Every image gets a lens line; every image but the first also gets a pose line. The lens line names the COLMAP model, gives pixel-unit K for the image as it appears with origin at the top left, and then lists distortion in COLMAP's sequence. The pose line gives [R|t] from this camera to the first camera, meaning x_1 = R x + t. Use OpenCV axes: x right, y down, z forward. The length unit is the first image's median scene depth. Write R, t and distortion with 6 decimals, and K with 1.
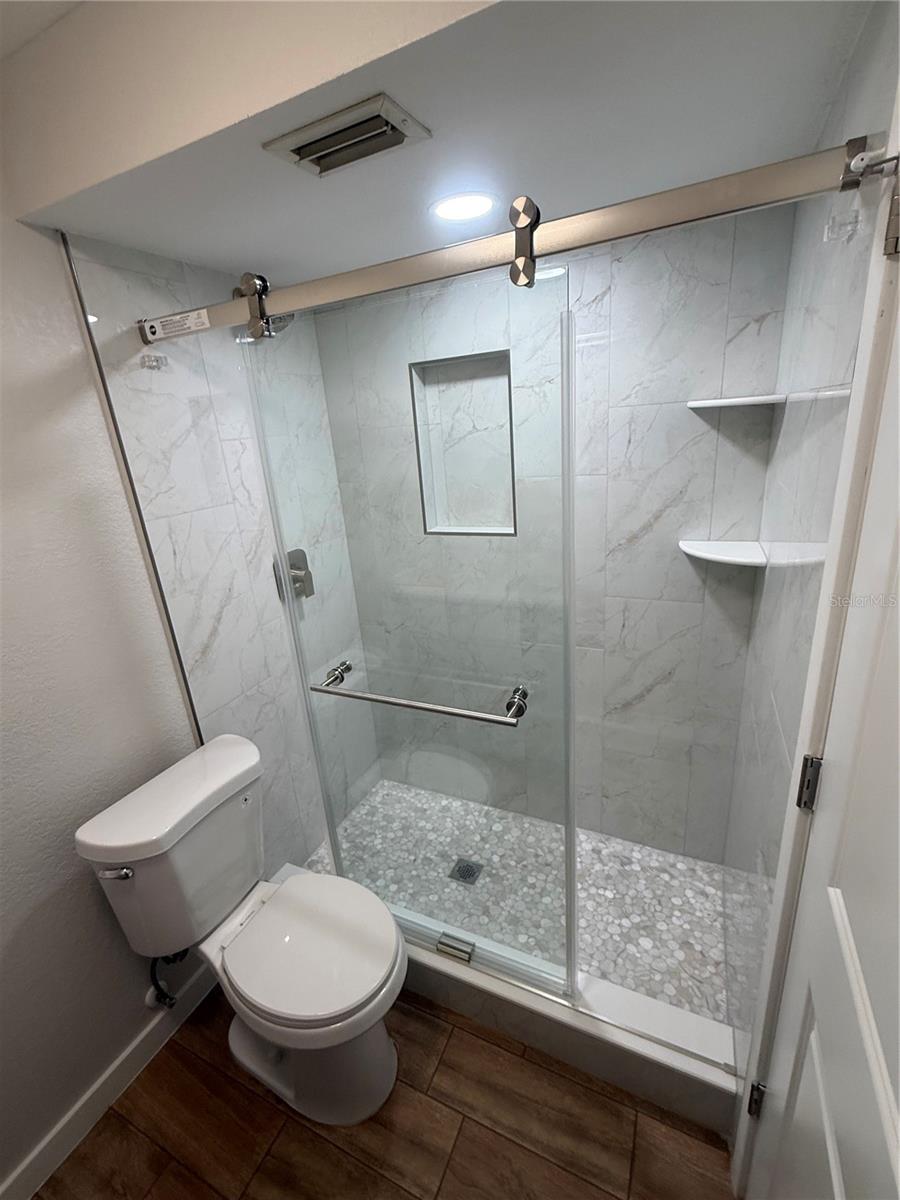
lens RADIAL K [[517.7, 0, 448.2], [0, 517.7, 600.9], [0, 0, 1]] dist [-0.000929, -0.000053]
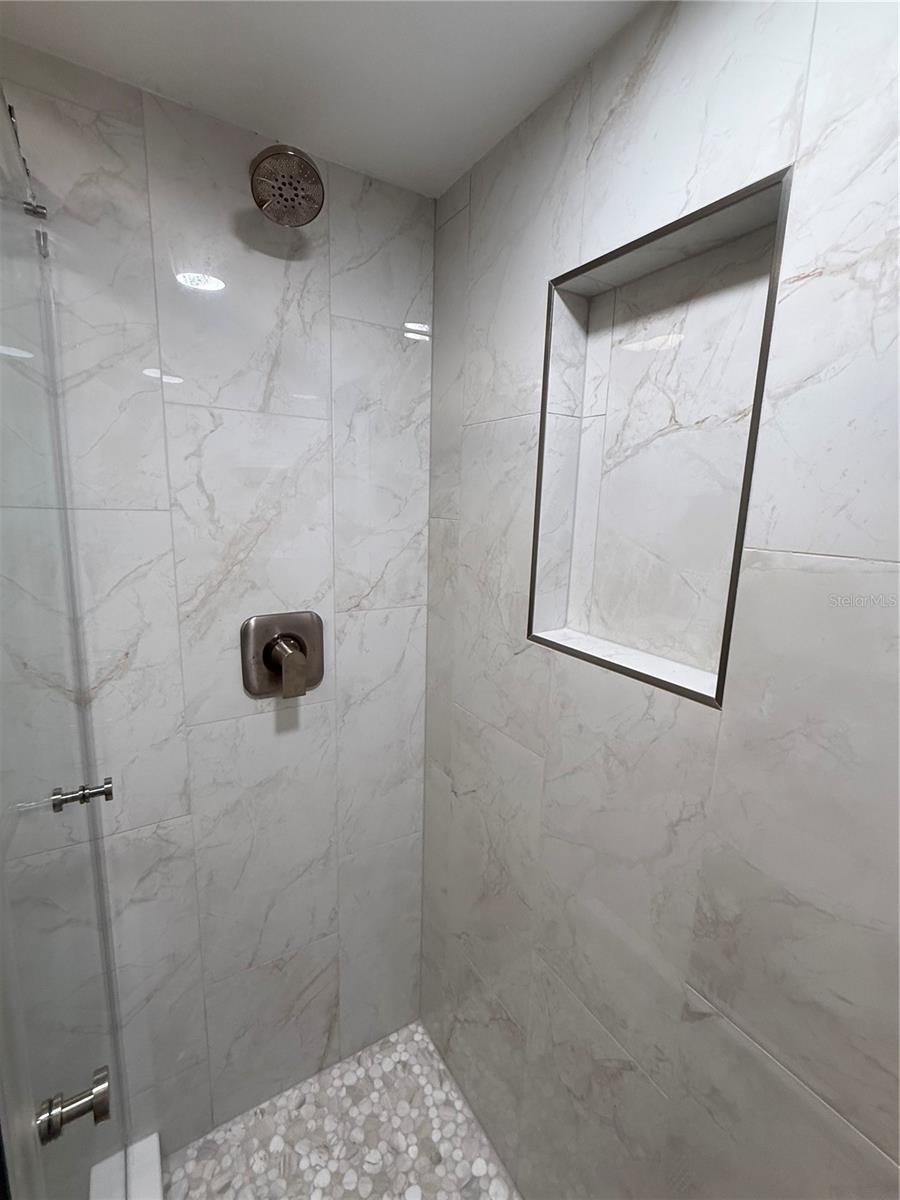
lens RADIAL K [[517.7, 0, 452.3], [0, 517.7, 598.5], [0, 0, 1]] dist [-0.000929, -0.000053]
pose [[0.838922, 0.202437, -0.505202, 0.137037], [-0.264126, 0.963047, -0.052702, -0.126109], [0.475865, 0.177650, 0.861390, 0.571361]]
